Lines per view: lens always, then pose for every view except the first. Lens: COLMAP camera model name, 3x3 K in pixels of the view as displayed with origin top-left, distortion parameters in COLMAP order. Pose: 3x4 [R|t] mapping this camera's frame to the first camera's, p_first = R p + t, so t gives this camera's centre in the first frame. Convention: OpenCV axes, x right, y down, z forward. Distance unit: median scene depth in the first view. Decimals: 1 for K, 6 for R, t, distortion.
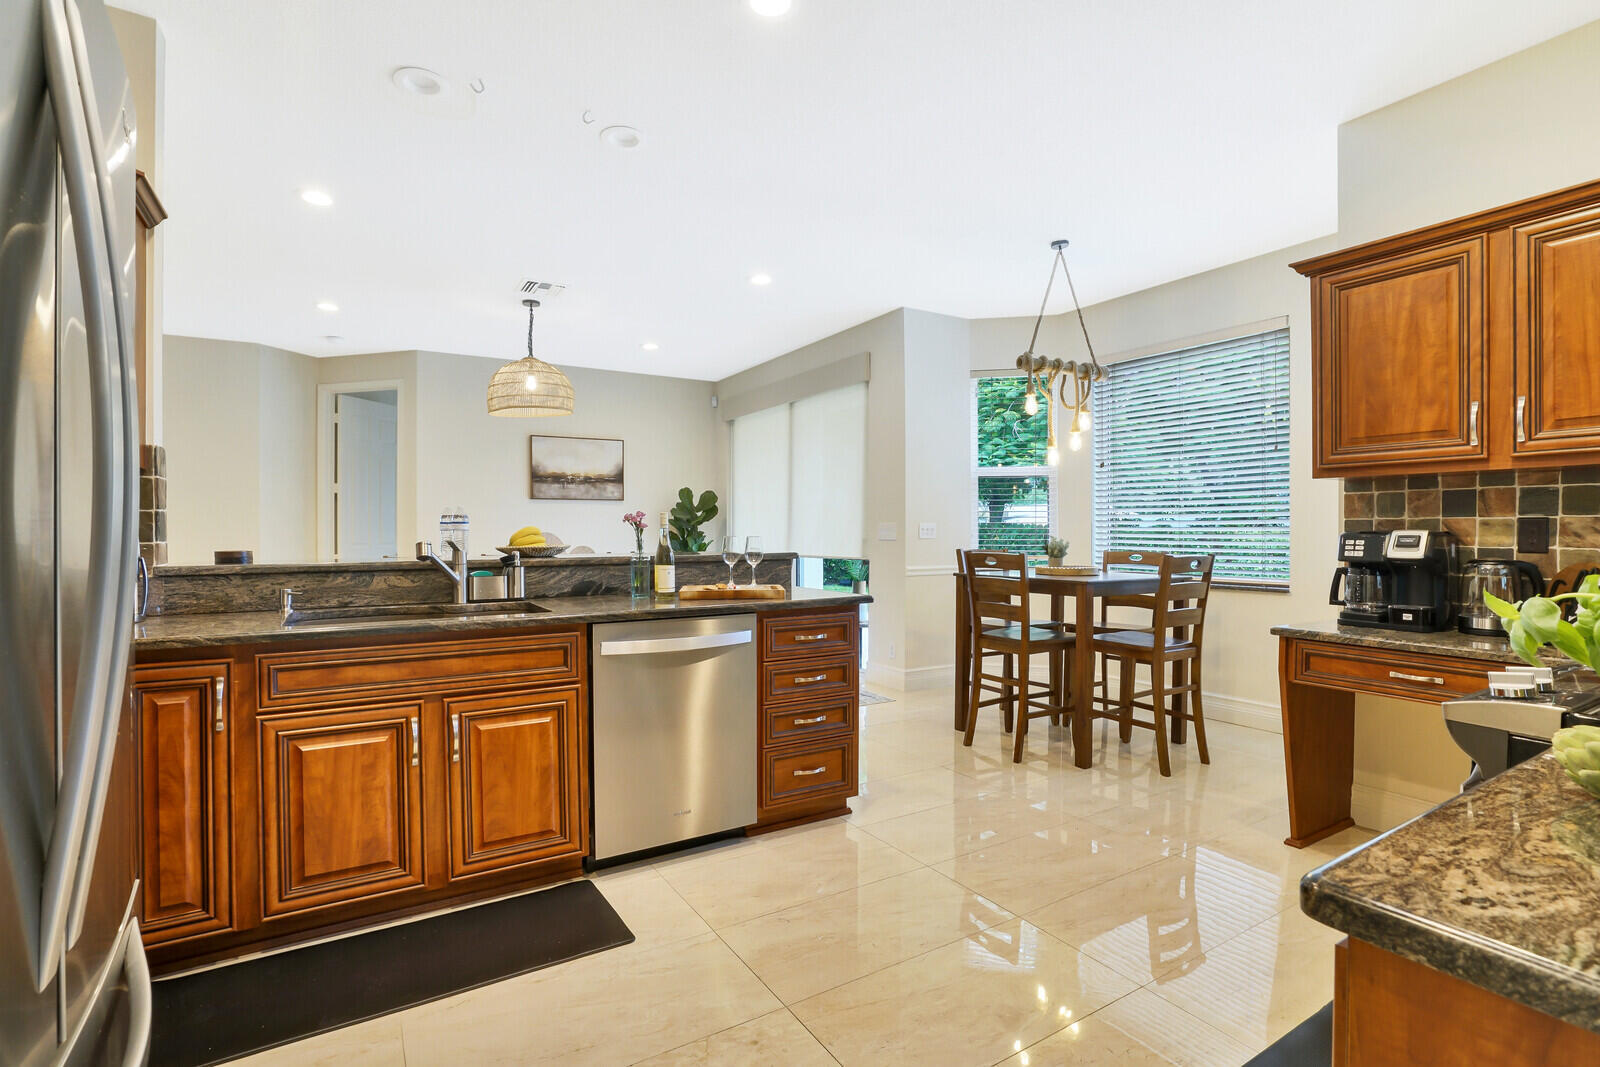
lens RADIAL K [[763.5, 0, 794.5], [0, 763.5, 533.2], [0, 0, 1]] dist [-0.018735, 0.001824]
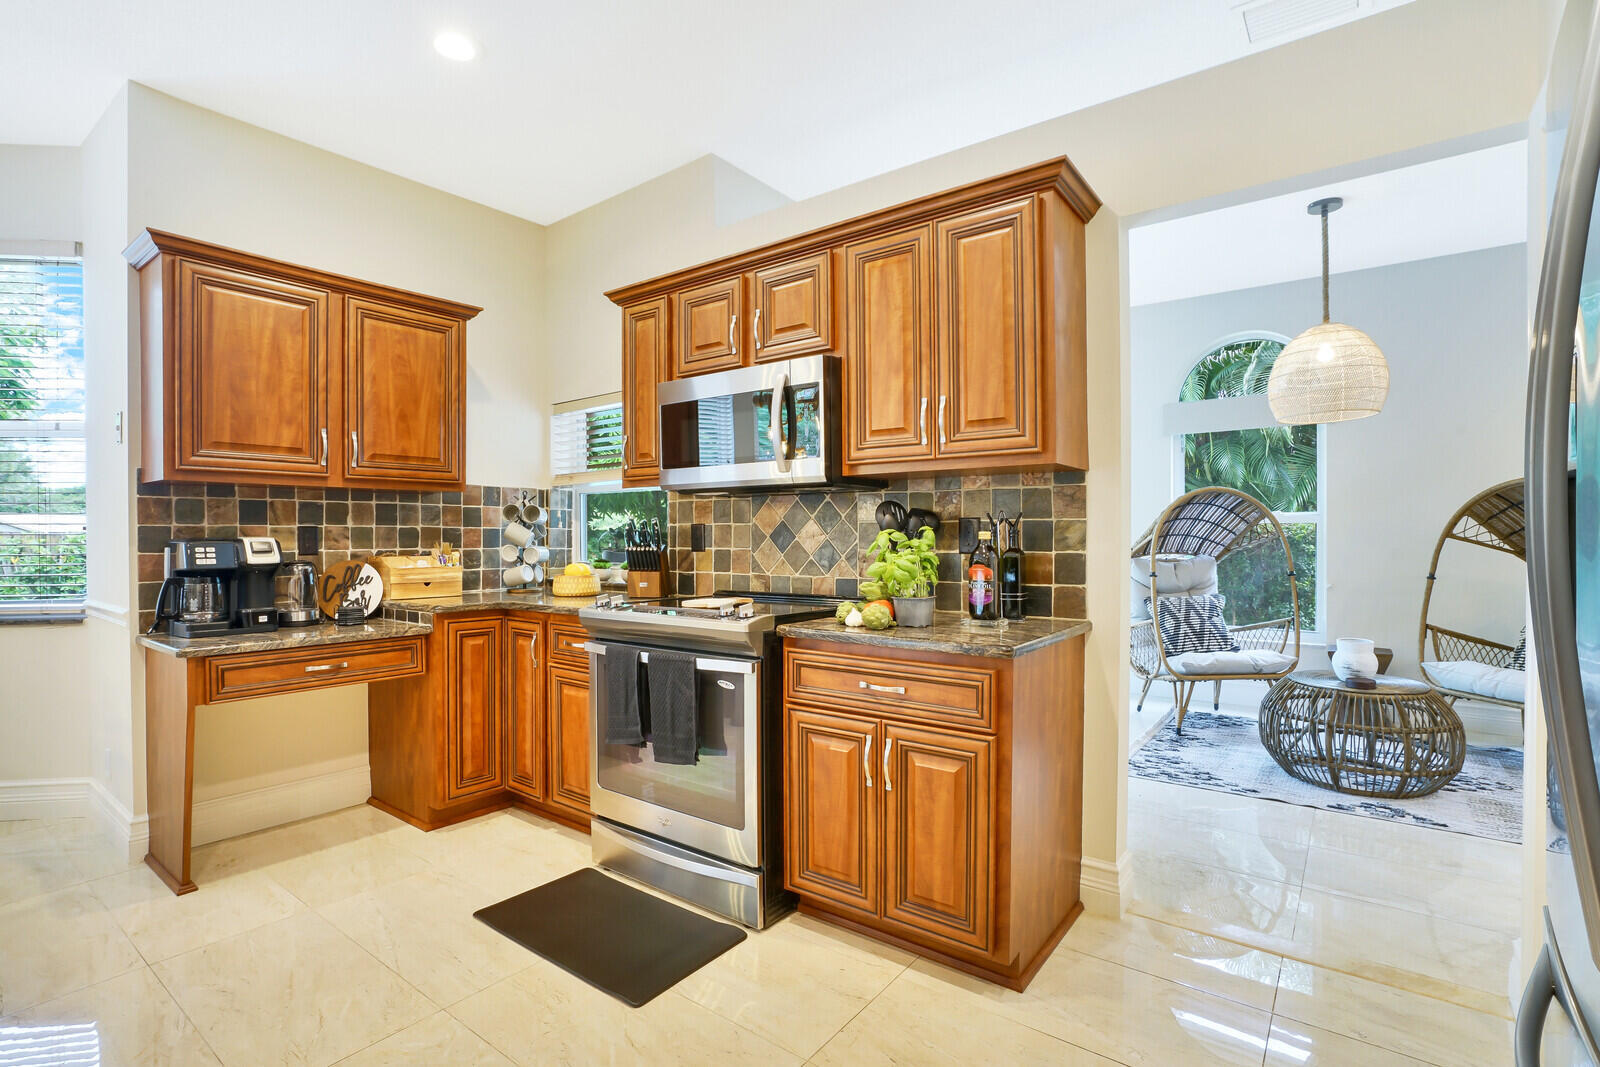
lens RADIAL K [[763.5, 0, 792.8], [0, 763.5, 533.1], [0, 0, 1]] dist [-0.018735, 0.001824]
pose [[-0.360200, 0.004379, 0.932865, -0.446866], [0.009456, 0.999955, -0.001043, -0.001054], [-0.932827, 0.008445, -0.360225, 0.687741]]
